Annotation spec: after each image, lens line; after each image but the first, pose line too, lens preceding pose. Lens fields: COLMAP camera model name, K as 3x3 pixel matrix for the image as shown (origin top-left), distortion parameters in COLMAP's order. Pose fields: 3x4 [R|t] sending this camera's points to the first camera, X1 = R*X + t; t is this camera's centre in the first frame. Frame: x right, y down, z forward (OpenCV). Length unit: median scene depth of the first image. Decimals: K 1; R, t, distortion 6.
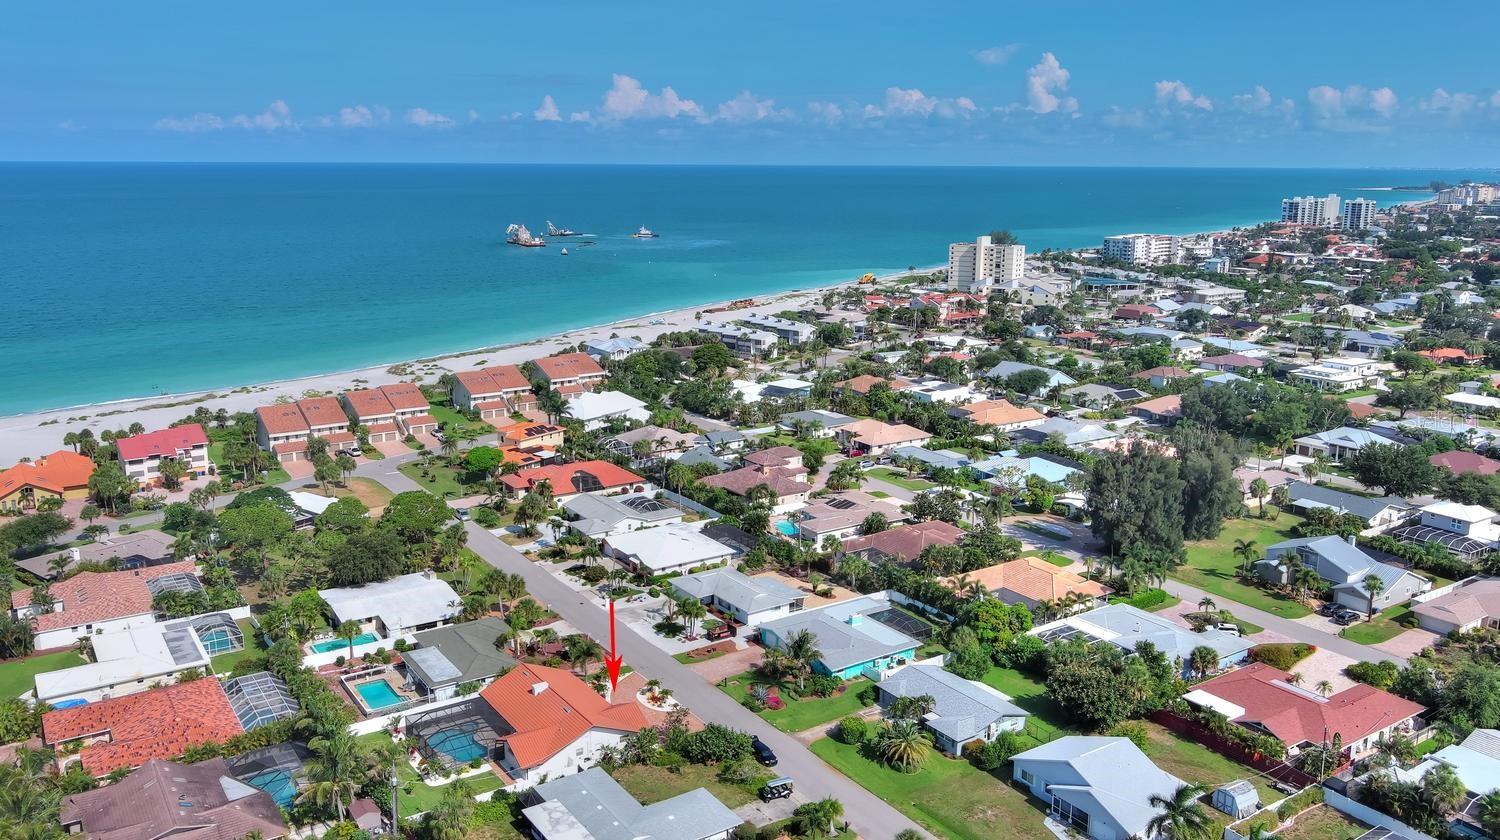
lens RADIAL K [[1175.8, 0, 746.9], [0, 1175.8, 408.4], [0, 0, 1]] dist [0.022492, -0.037550]
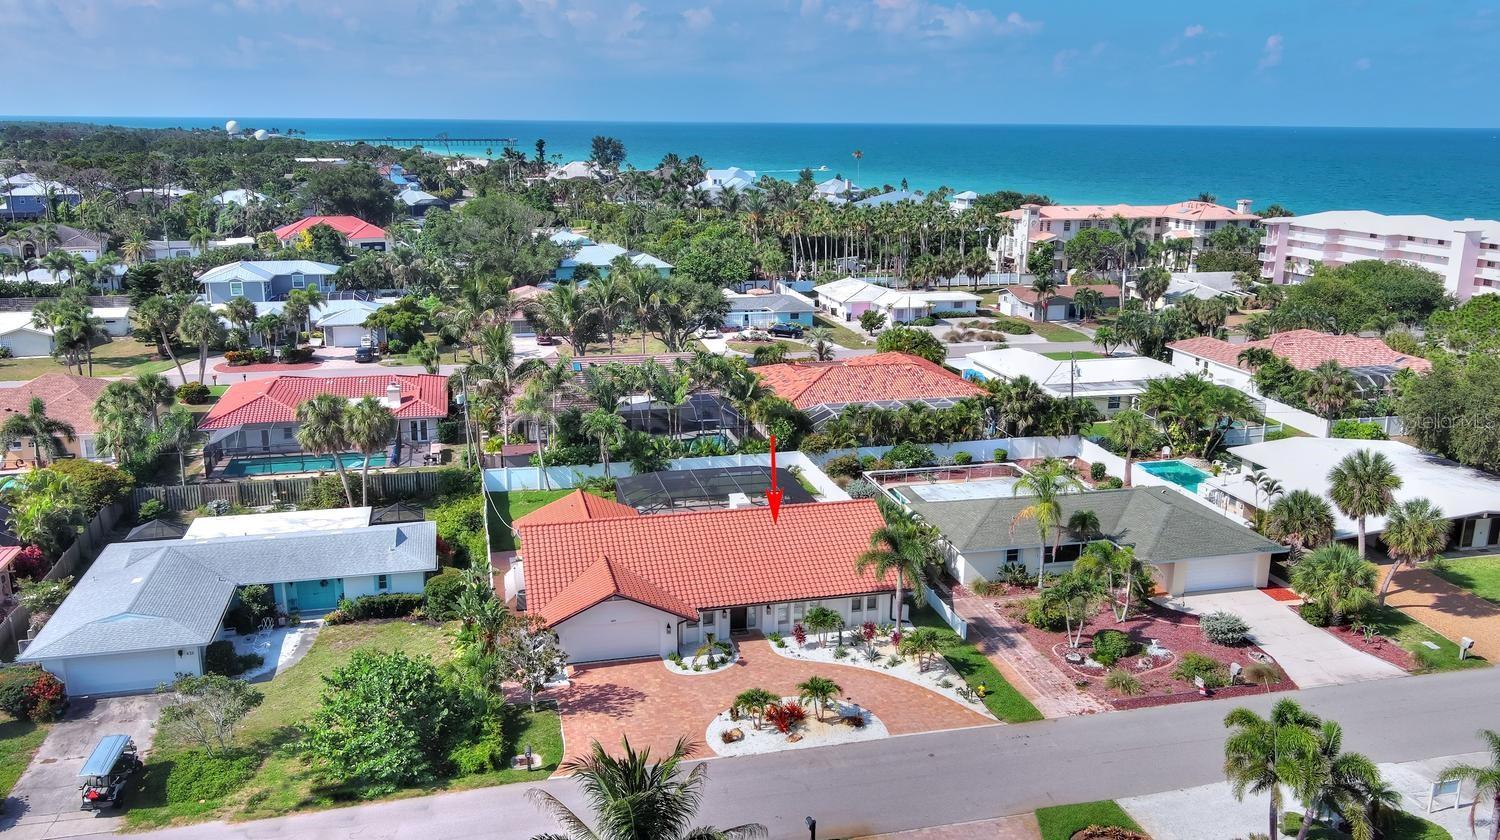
lens RADIAL K [[1175.8, 0, 746.9], [0, 1175.8, 408.4], [0, 0, 1]] dist [0.022492, -0.037550]
pose [[-0.341620, 0.218108, -0.914180, 0.141144], [-0.204781, 0.932054, 0.298898, 0.036255], [0.917257, 0.289316, -0.273744, 0.655968]]
